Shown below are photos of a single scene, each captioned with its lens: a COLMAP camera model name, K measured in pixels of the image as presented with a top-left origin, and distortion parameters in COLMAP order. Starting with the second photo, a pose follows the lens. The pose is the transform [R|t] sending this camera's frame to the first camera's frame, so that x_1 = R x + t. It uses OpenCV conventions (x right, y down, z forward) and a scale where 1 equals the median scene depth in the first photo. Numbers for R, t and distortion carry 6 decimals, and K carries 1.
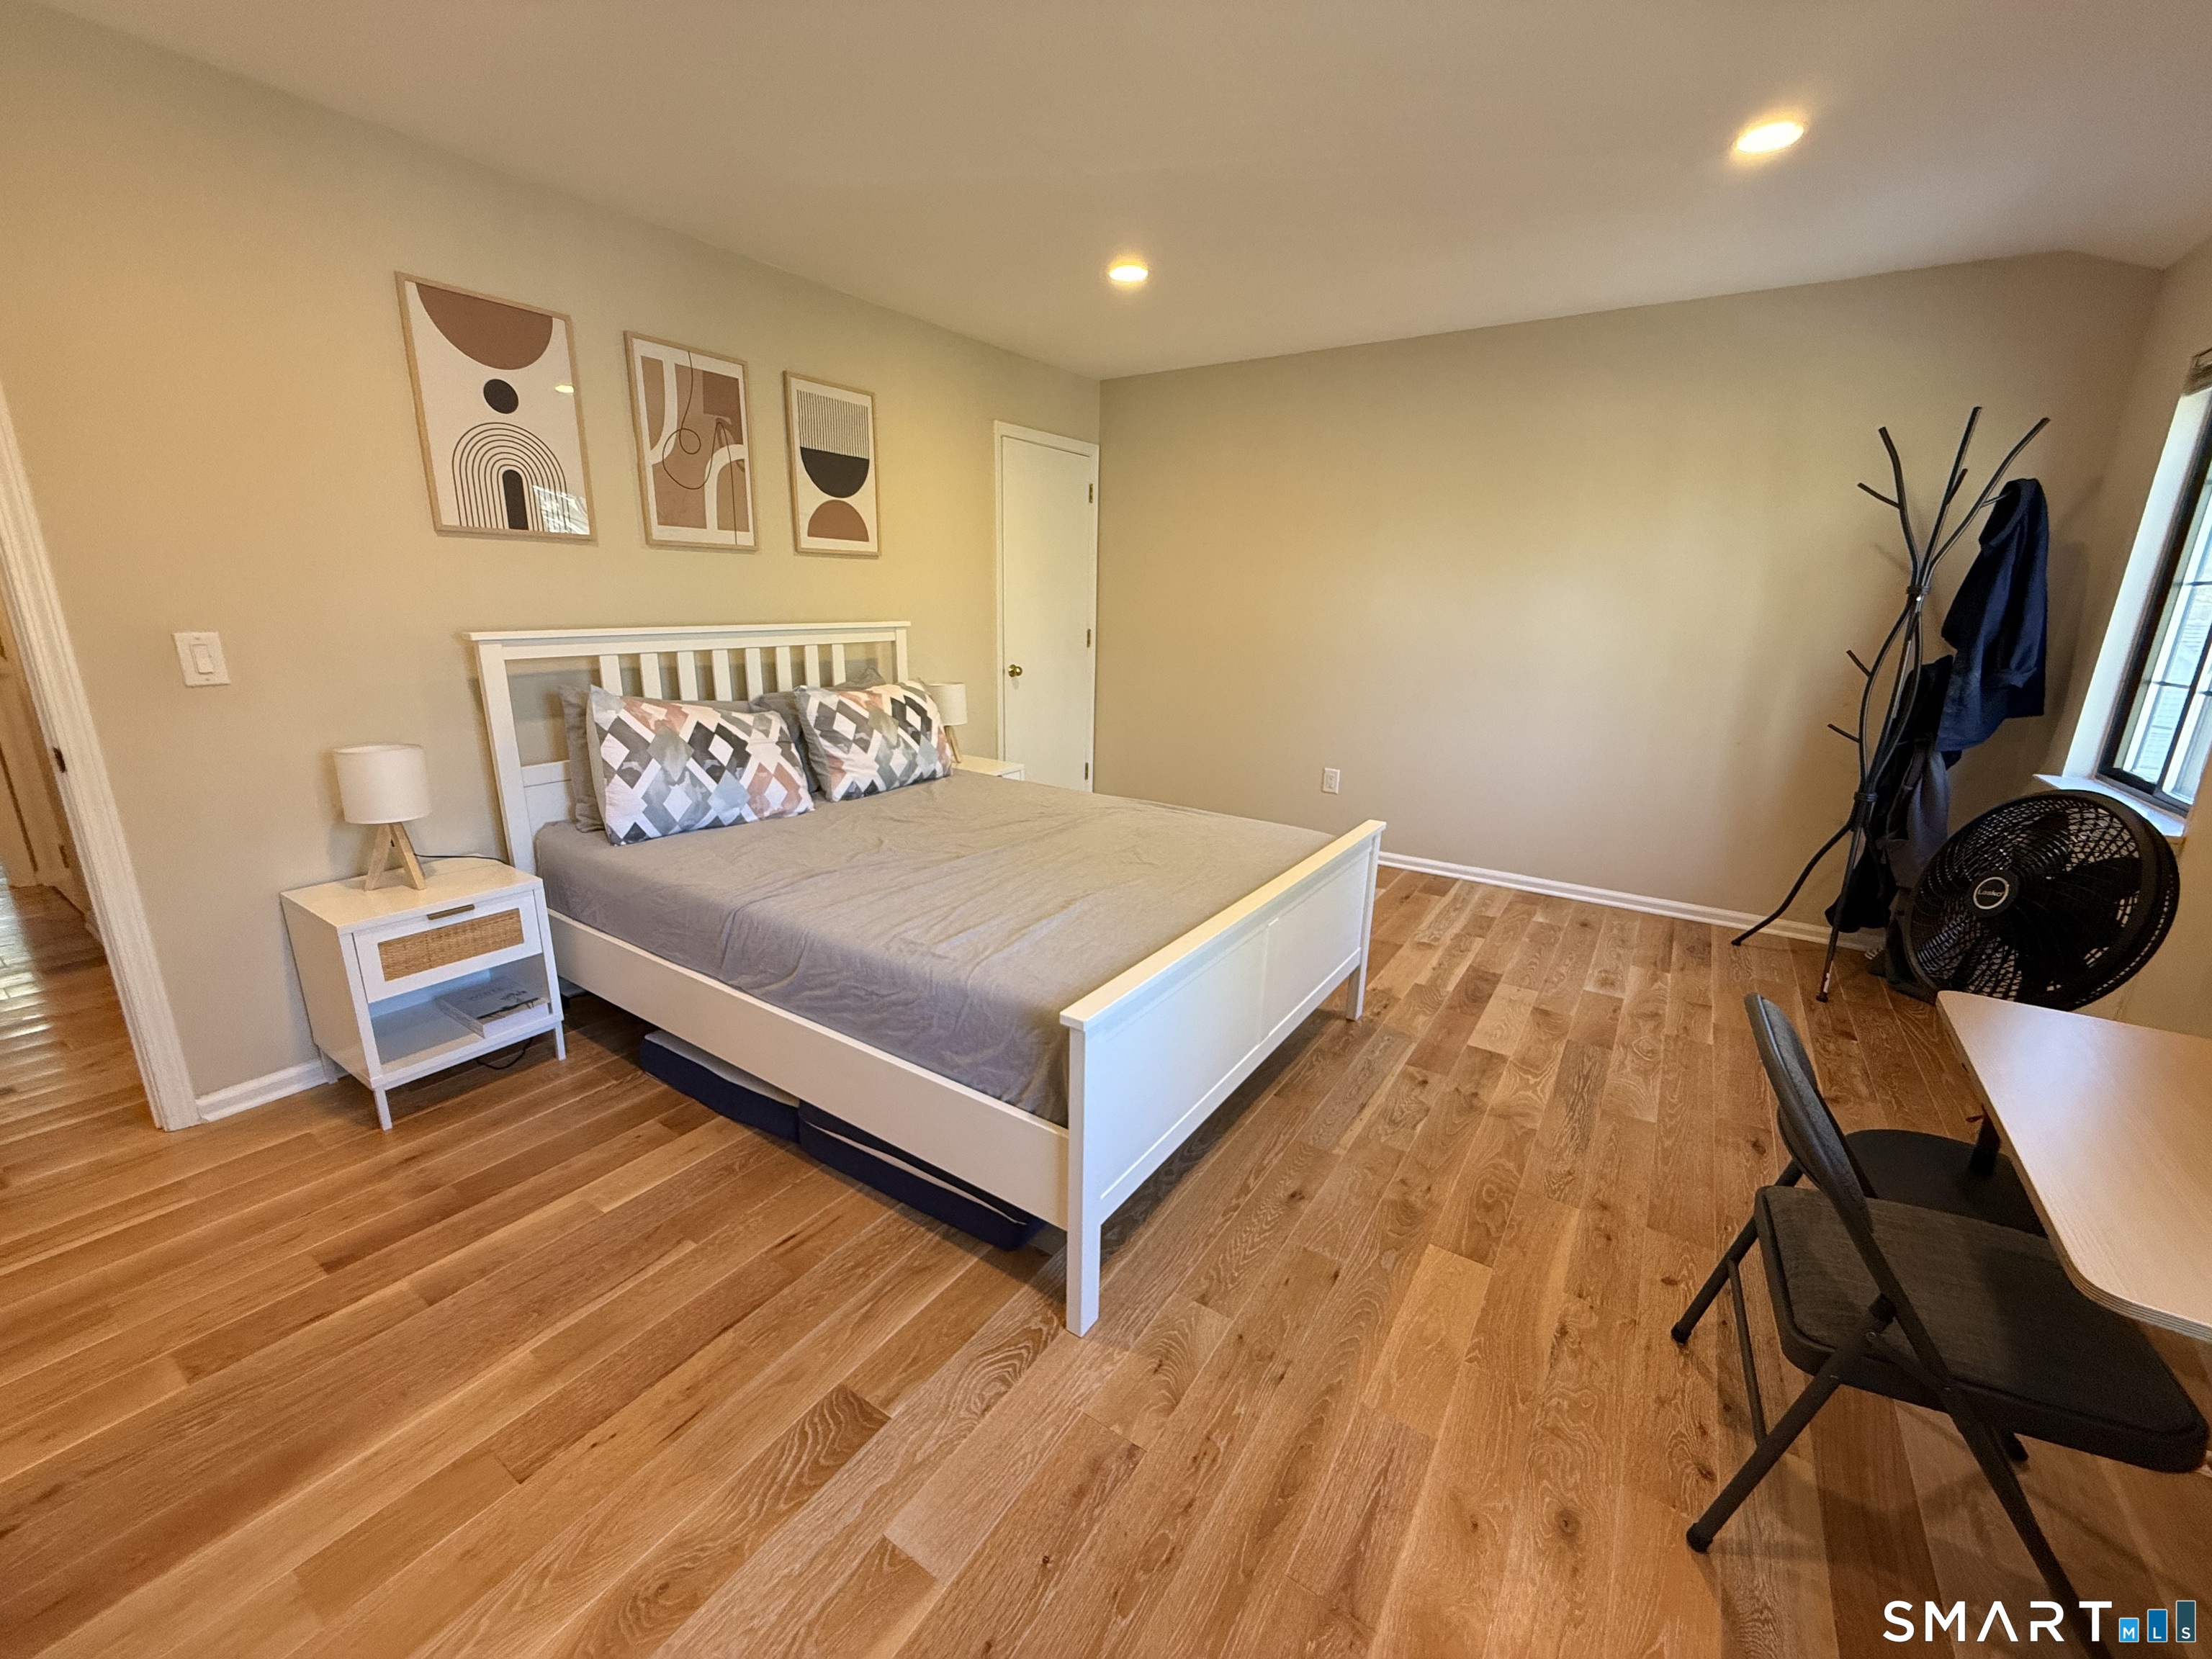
lens RADIAL K [[885.3, 0, 1091.6], [0, 885.3, 830.9], [0, 0, 1]] dist [0.000443, 0.000123]
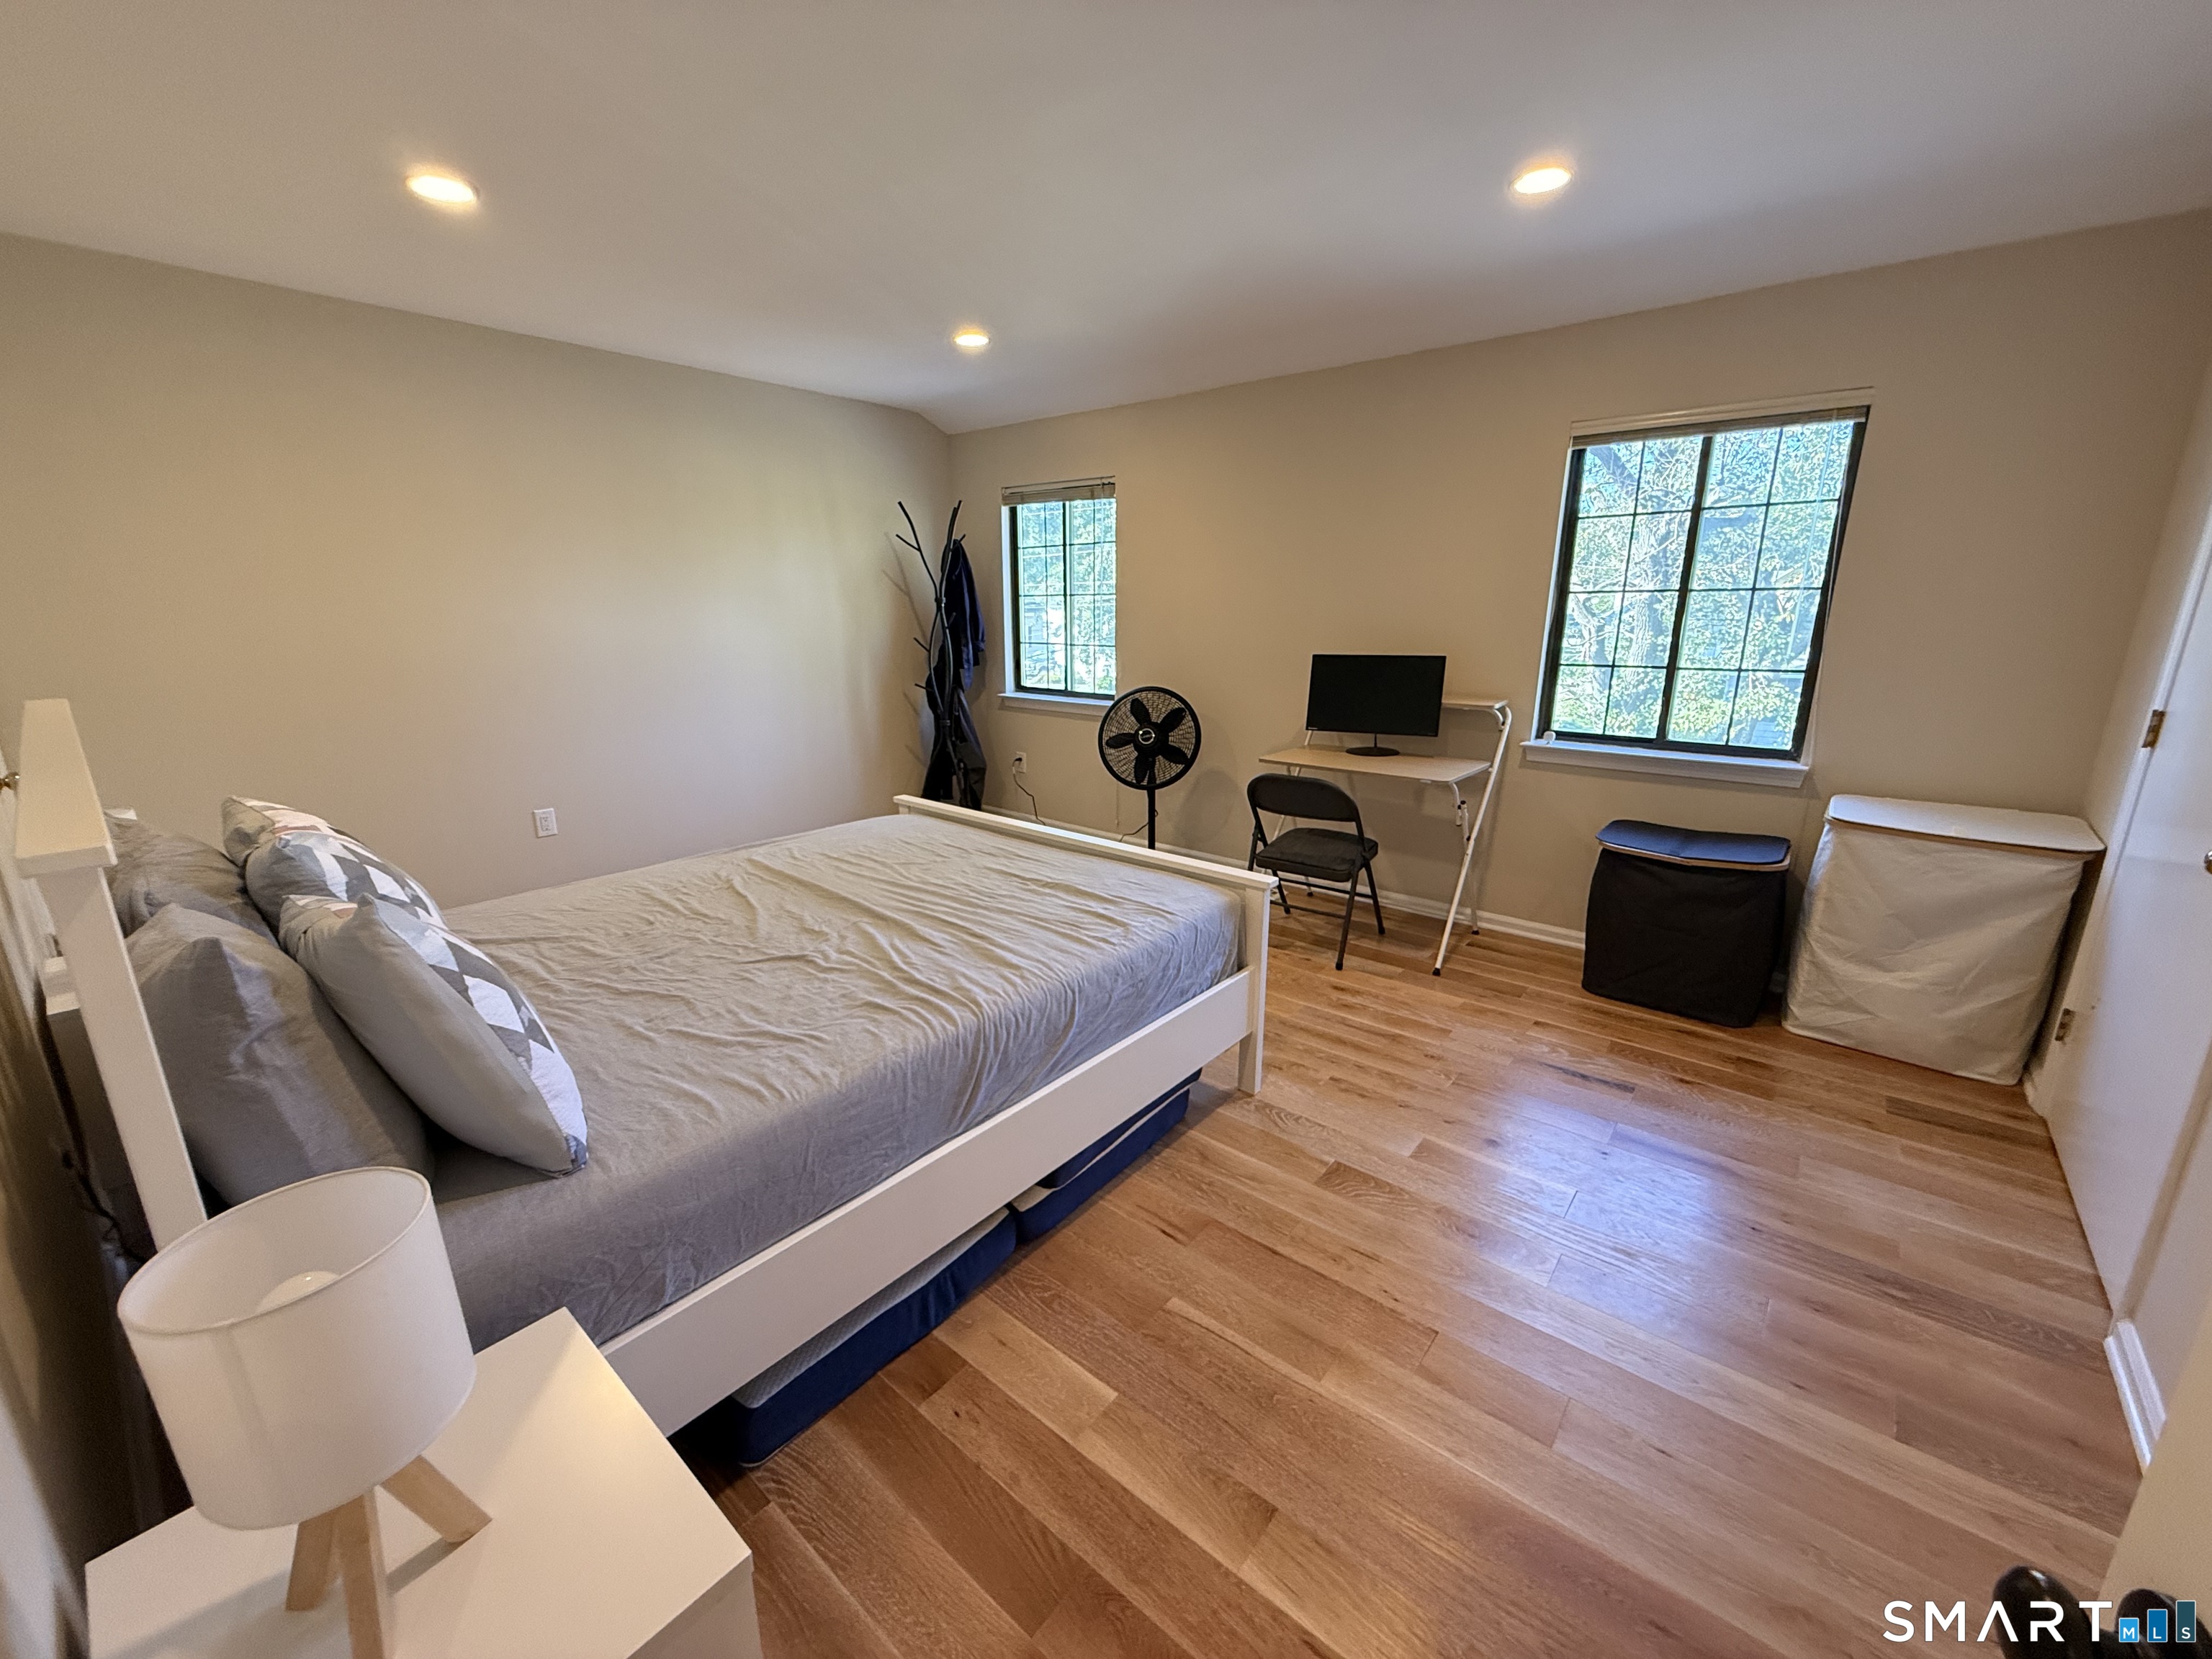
lens RADIAL K [[885.3, 0, 1107.5], [0, 885.3, 830.9], [0, 0, 1]] dist [0.000443, 0.000123]
pose [[0.099751, -0.271868, 0.957151, -1.408851], [0.263672, 0.934781, 0.238036, -0.304856], [-0.959441, 0.228629, 0.164929, 0.884418]]
